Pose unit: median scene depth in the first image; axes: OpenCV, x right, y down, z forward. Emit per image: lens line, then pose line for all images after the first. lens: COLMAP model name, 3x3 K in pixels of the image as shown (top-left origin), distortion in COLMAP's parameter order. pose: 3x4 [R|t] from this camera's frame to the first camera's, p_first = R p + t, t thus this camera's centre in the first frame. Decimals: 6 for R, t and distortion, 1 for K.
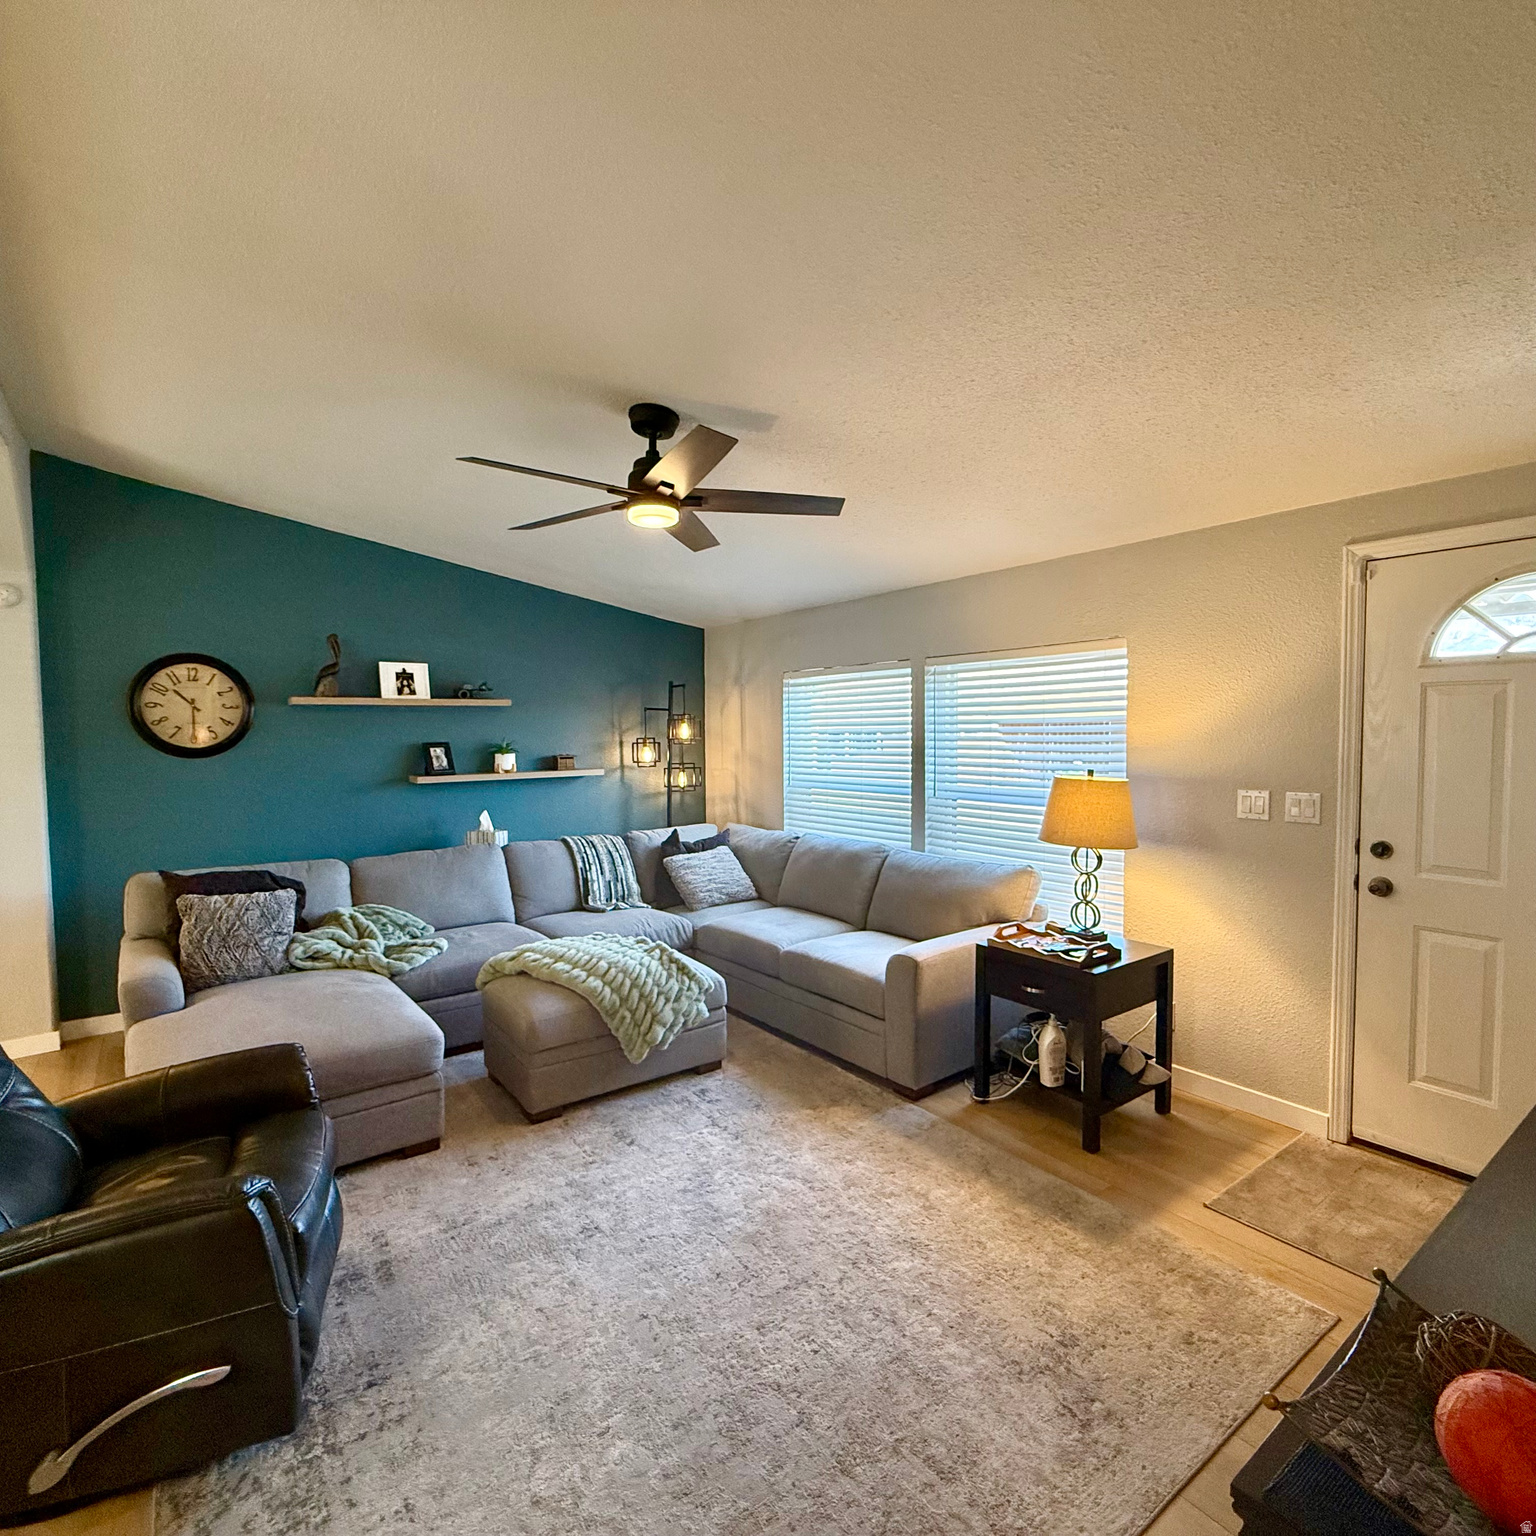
lens RADIAL K [[827.1, 0, 768.2], [0, 827.1, 768.9], [0, 0, 1]] dist [-0.001360, 0.000051]
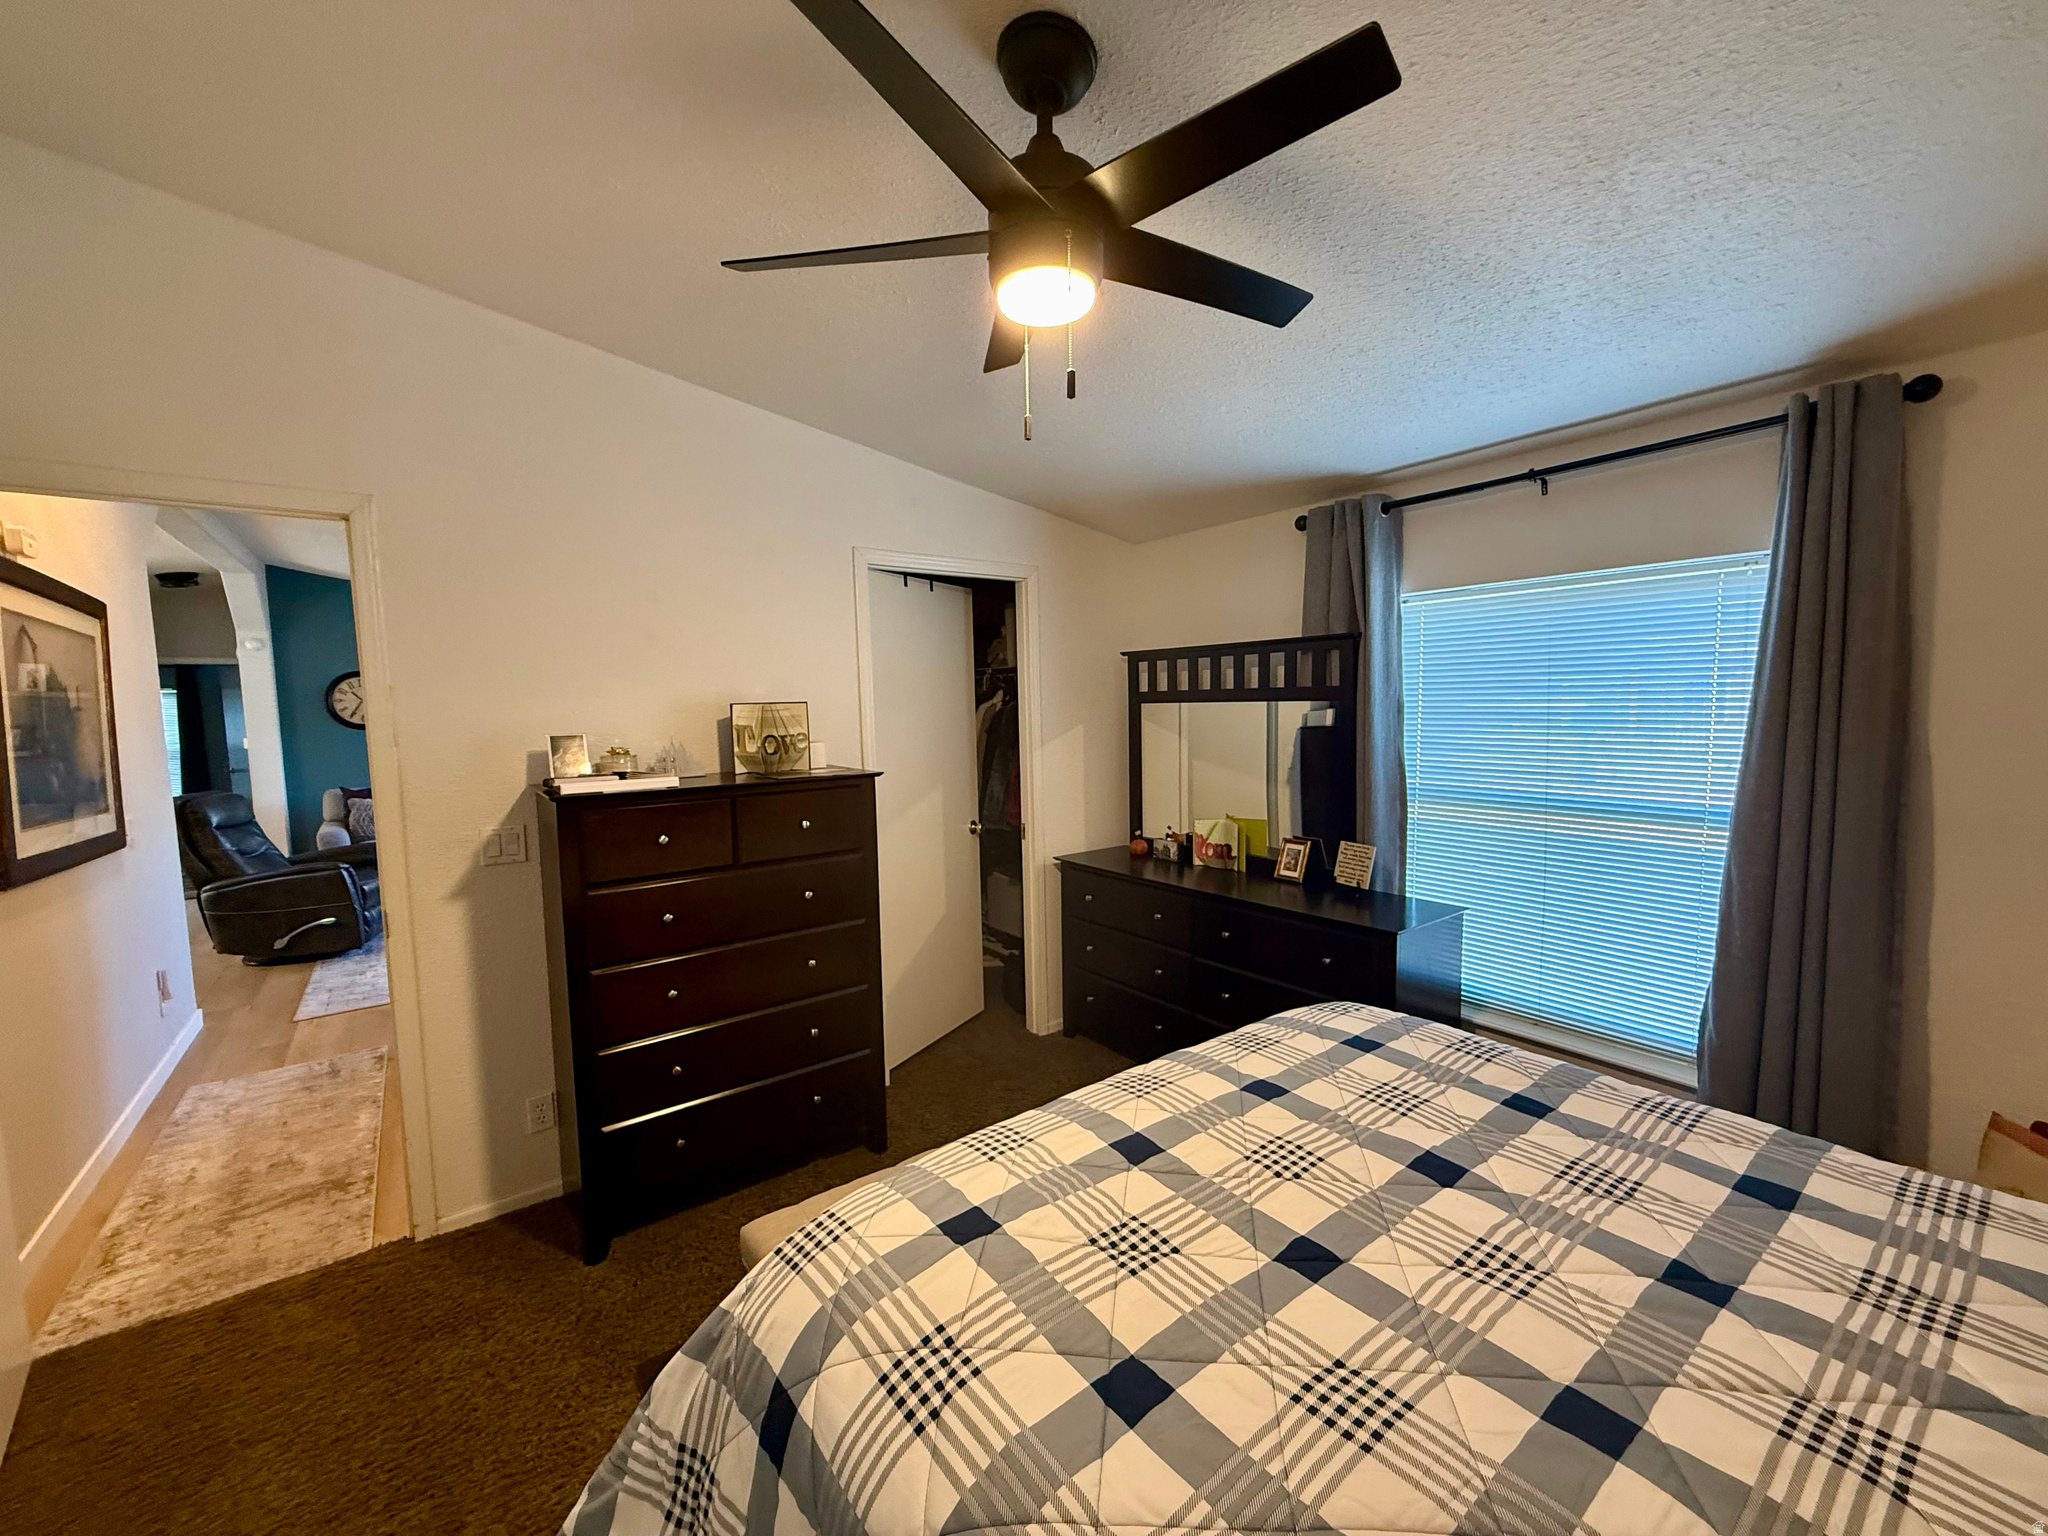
lens RADIAL K [[815.9, 0, 1027.3], [0, 815.9, 759.8], [0, 0, 1]] dist [-0.008713, 0.000350]
pose [[0.999820, -0.017016, 0.008450, 0.864690], [0.016772, 0.999462, 0.028168, 0.031576], [-0.008925, -0.028021, 0.999567, -0.919698]]
